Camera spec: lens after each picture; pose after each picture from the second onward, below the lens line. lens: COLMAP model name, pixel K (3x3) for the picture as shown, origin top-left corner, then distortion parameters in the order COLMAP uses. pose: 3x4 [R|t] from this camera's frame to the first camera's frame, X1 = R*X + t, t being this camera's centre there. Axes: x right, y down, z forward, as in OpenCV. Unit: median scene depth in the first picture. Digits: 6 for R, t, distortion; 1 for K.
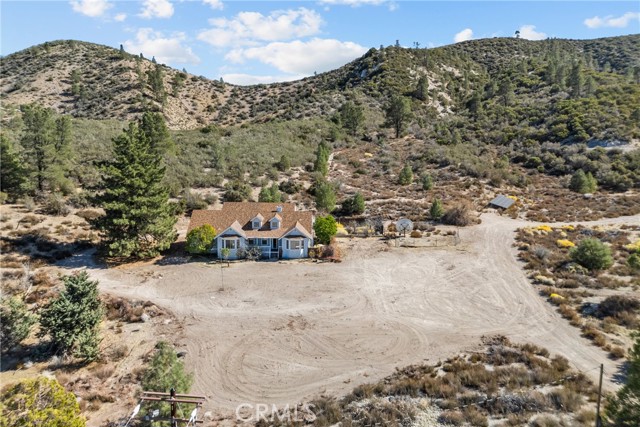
lens RADIAL K [[459.9, 0, 320.6], [0, 459.9, 196.9], [0, 0, 1]] dist [0.050710, -0.042233]
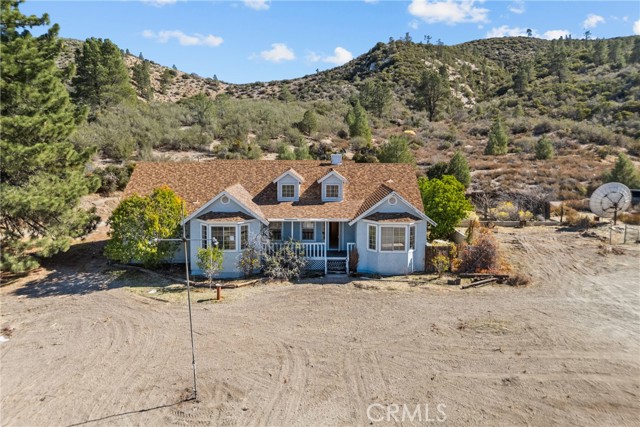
lens RADIAL K [[459.9, 0, 320.6], [0, 459.9, 196.9], [0, 0, 1]] dist [0.050710, -0.042233]
pose [[0.999911, -0.007657, 0.010918, -0.025062], [0.007981, 0.999520, -0.029949, 0.016896], [-0.010684, 0.030034, 0.999492, 0.129319]]
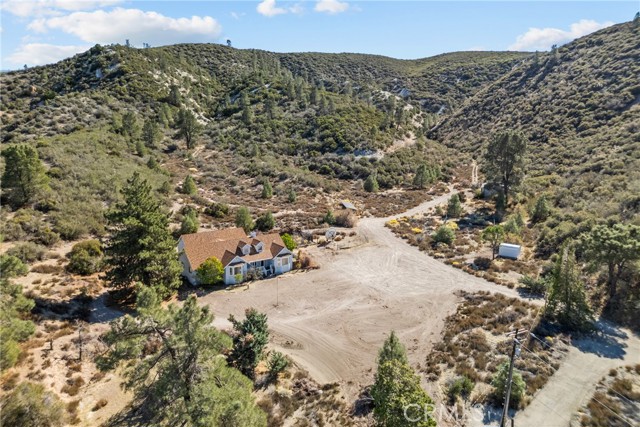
lens RADIAL K [[459.9, 0, 320.6], [0, 459.9, 196.9], [0, 0, 1]] dist [0.050710, -0.042233]
pose [[0.804887, -0.095048, 0.585767, -0.147214], [0.087232, 0.995317, 0.041639, -0.024477], [-0.586982, 0.017583, 0.809409, -0.018605]]
